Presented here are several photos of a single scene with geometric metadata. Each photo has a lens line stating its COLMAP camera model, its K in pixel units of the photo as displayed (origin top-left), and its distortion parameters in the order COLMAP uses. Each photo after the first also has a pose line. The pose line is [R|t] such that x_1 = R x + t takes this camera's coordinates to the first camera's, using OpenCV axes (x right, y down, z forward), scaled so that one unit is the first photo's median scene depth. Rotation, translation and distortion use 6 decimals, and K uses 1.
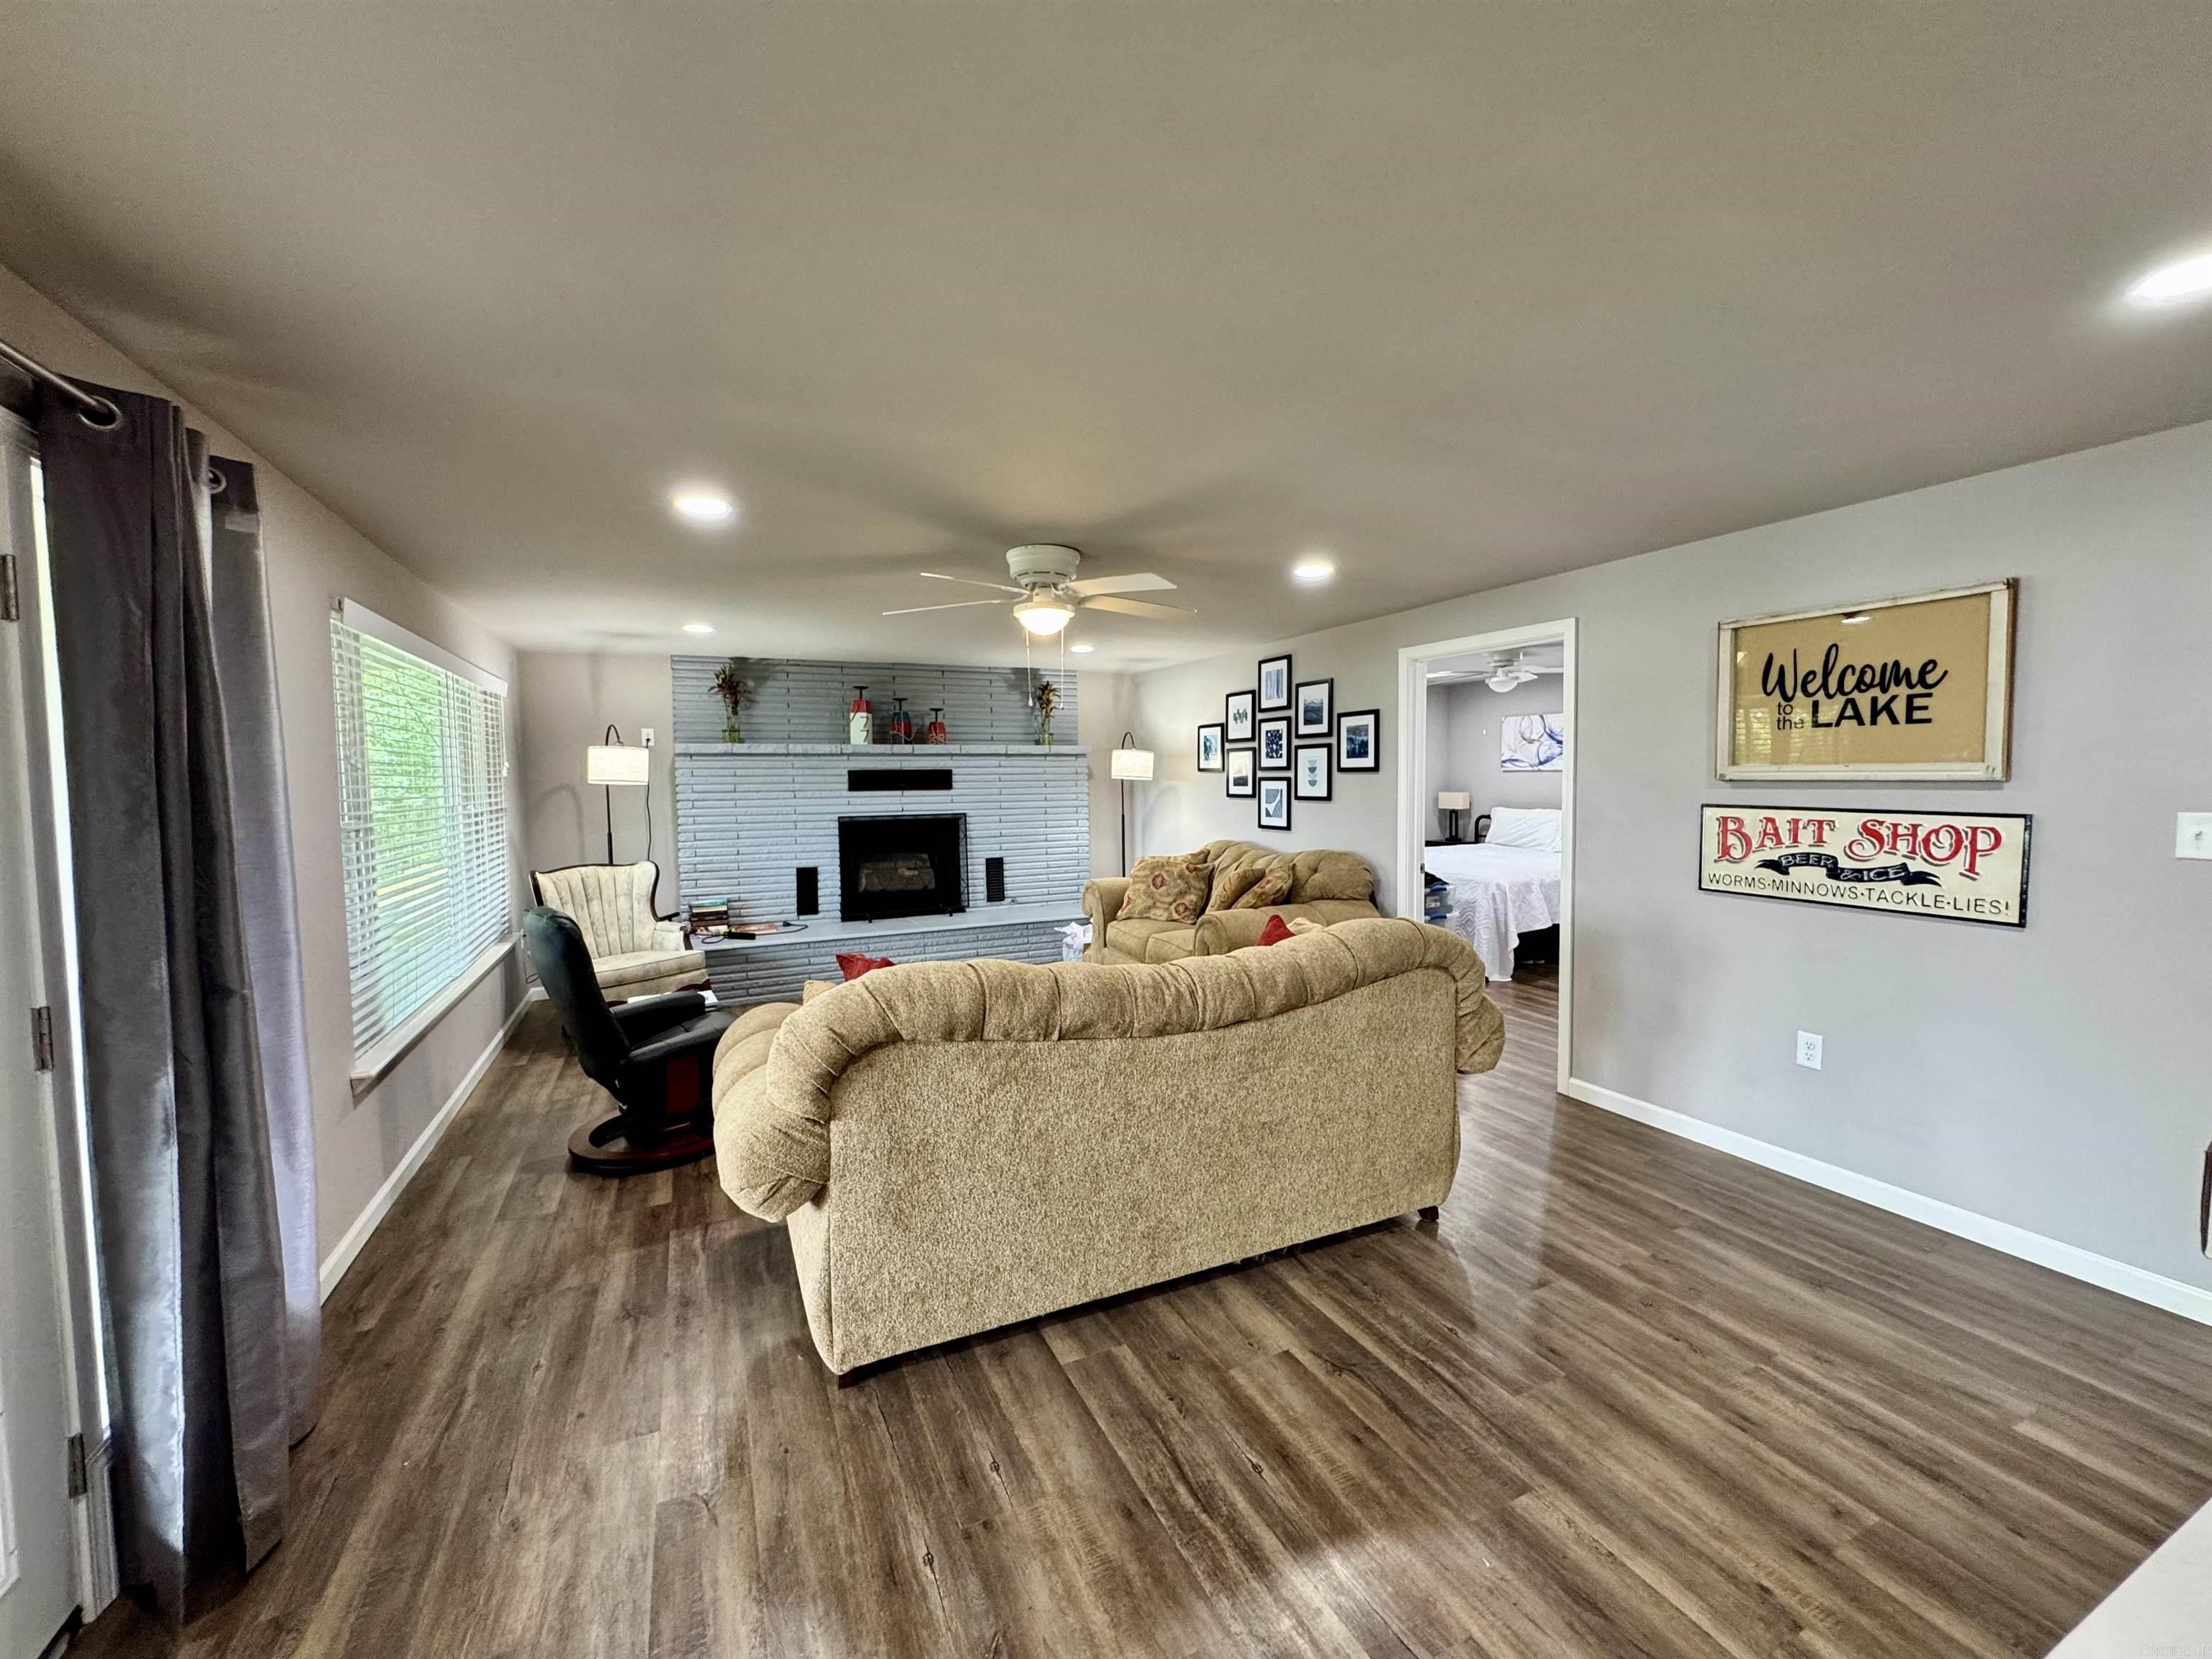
lens RADIAL K [[888.8, 0, 1106.0], [0, 888.8, 829.5], [0, 0, 1]] dist [-0.000931, -0.000068]
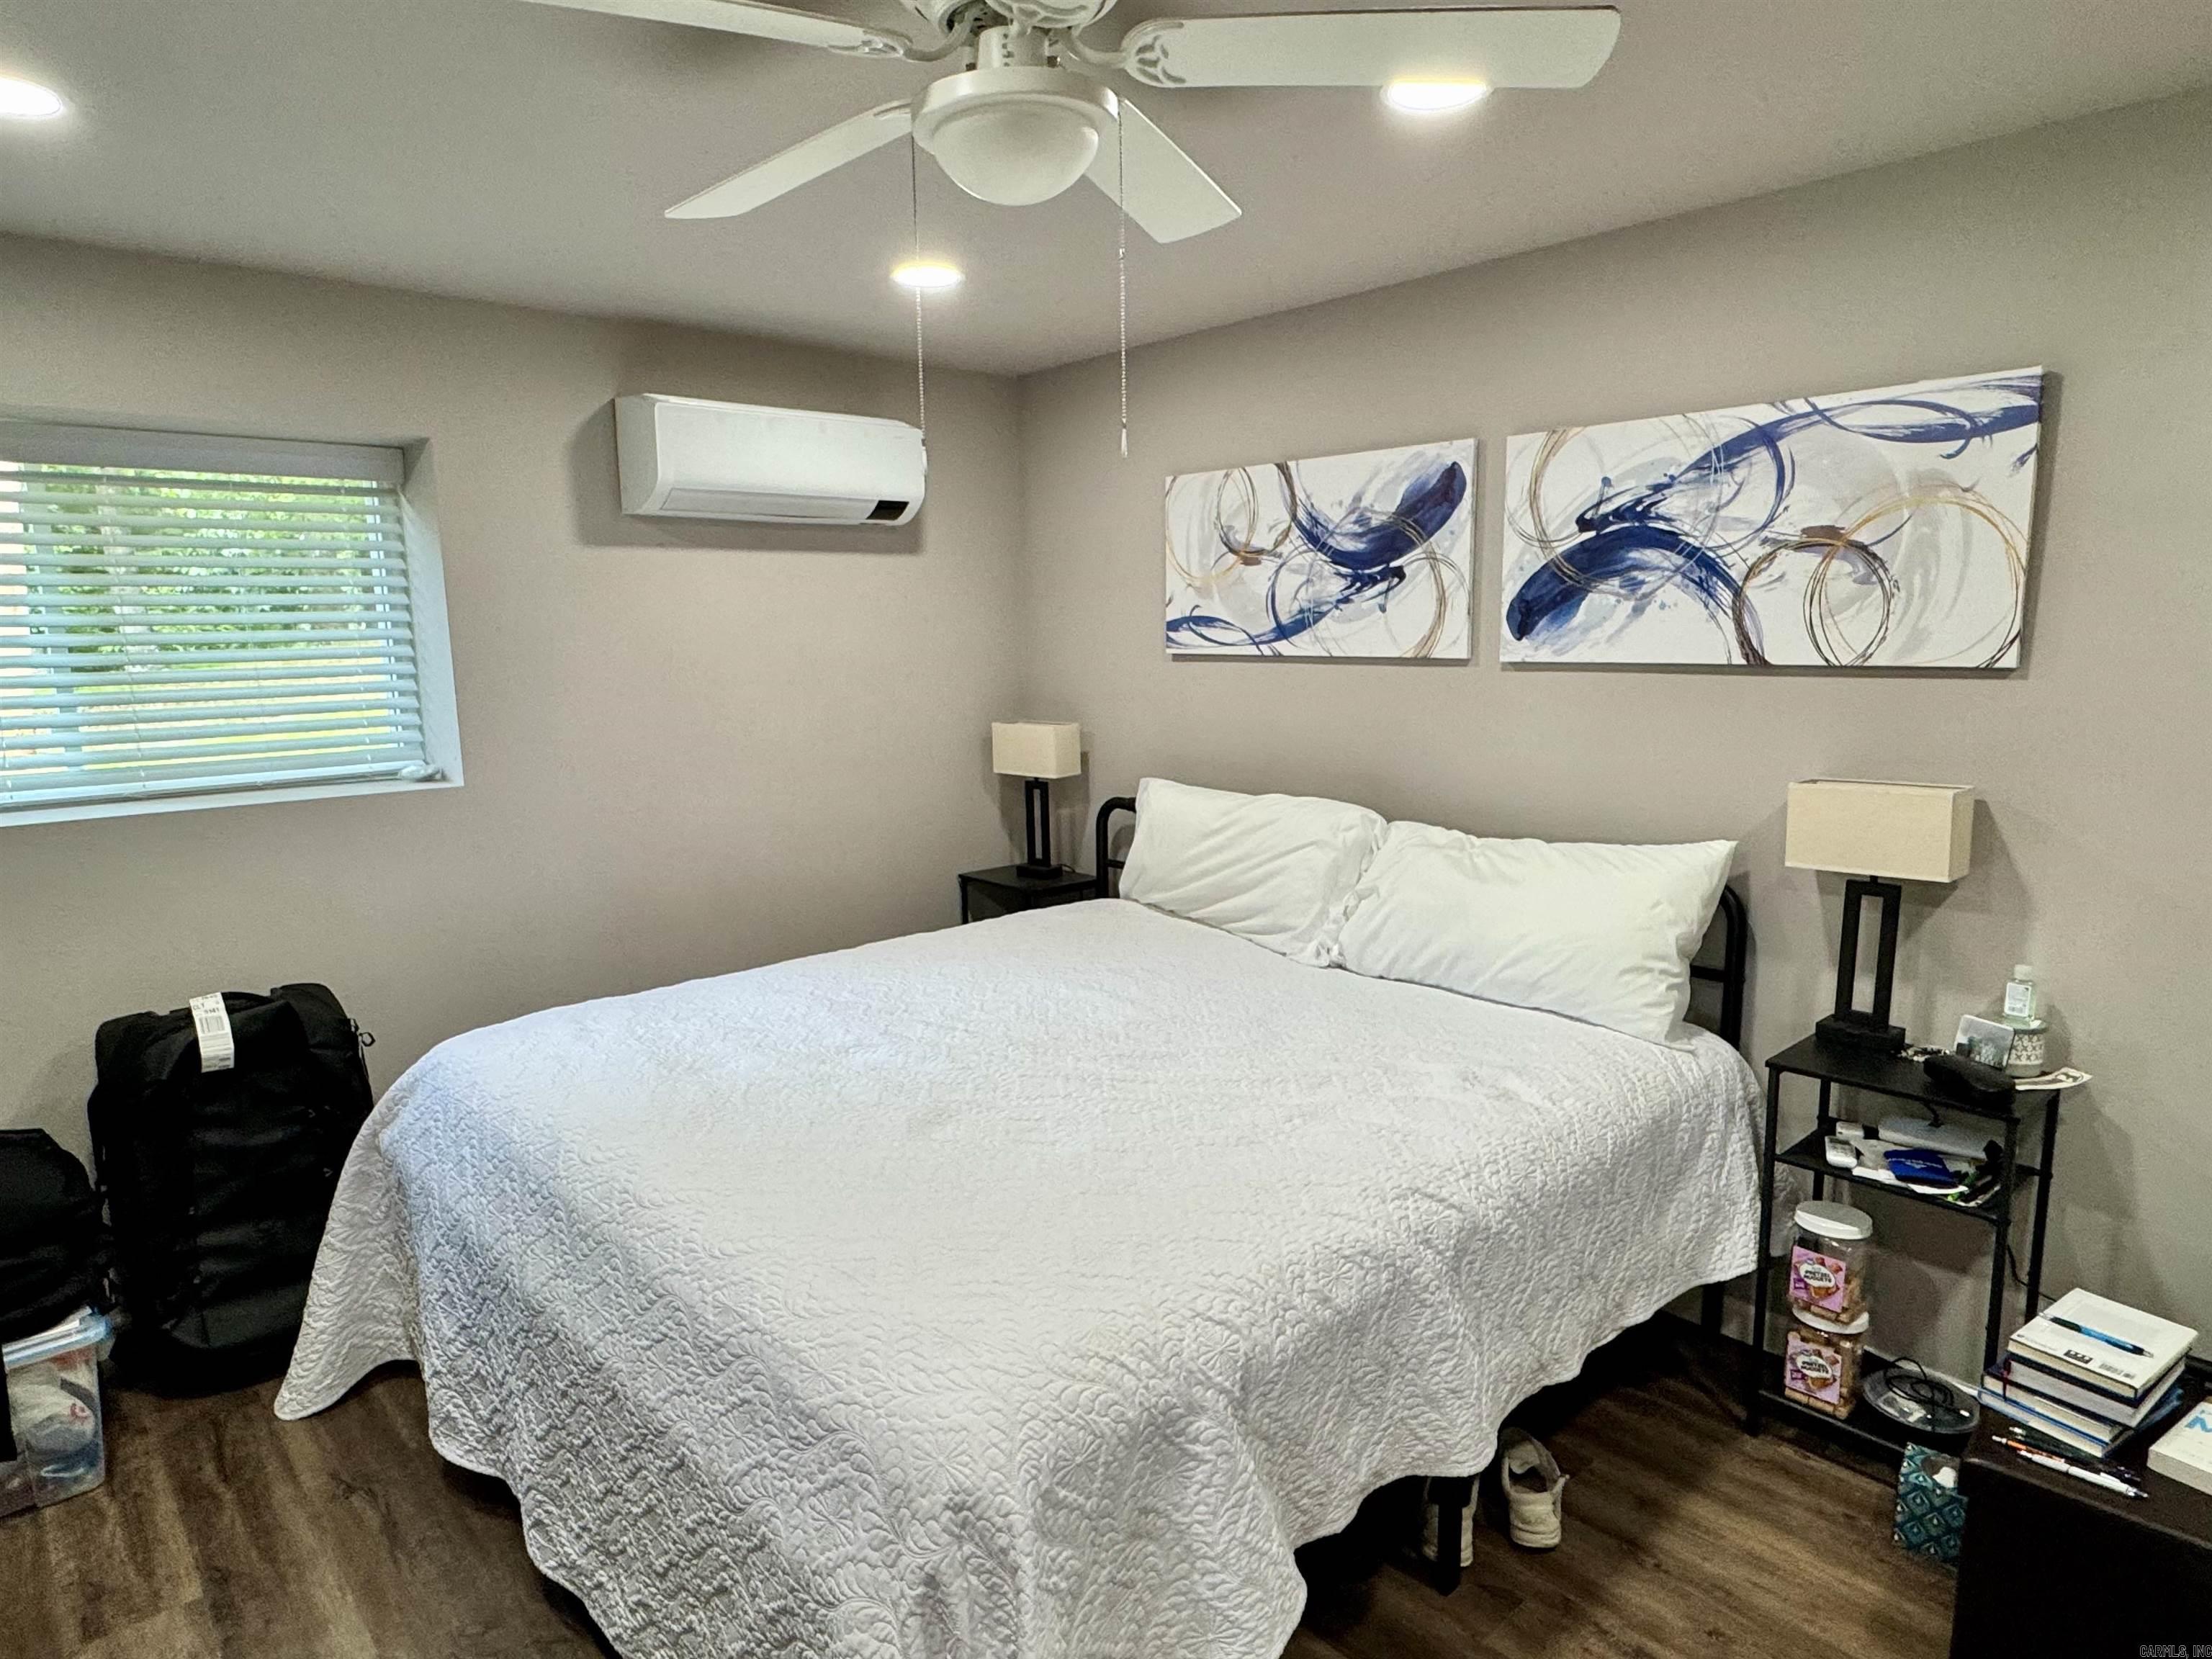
lens RADIAL K [[1280.5, 0, 1106.0], [0, 1280.5, 829.5], [0, 0, 1]] dist [0.000426, 0.000016]
pose [[0.954922, -0.037289, 0.294505, 0.470363], [0.013232, 0.996440, 0.083260, -0.069733], [-0.296561, -0.075610, 0.952016, 0.934416]]
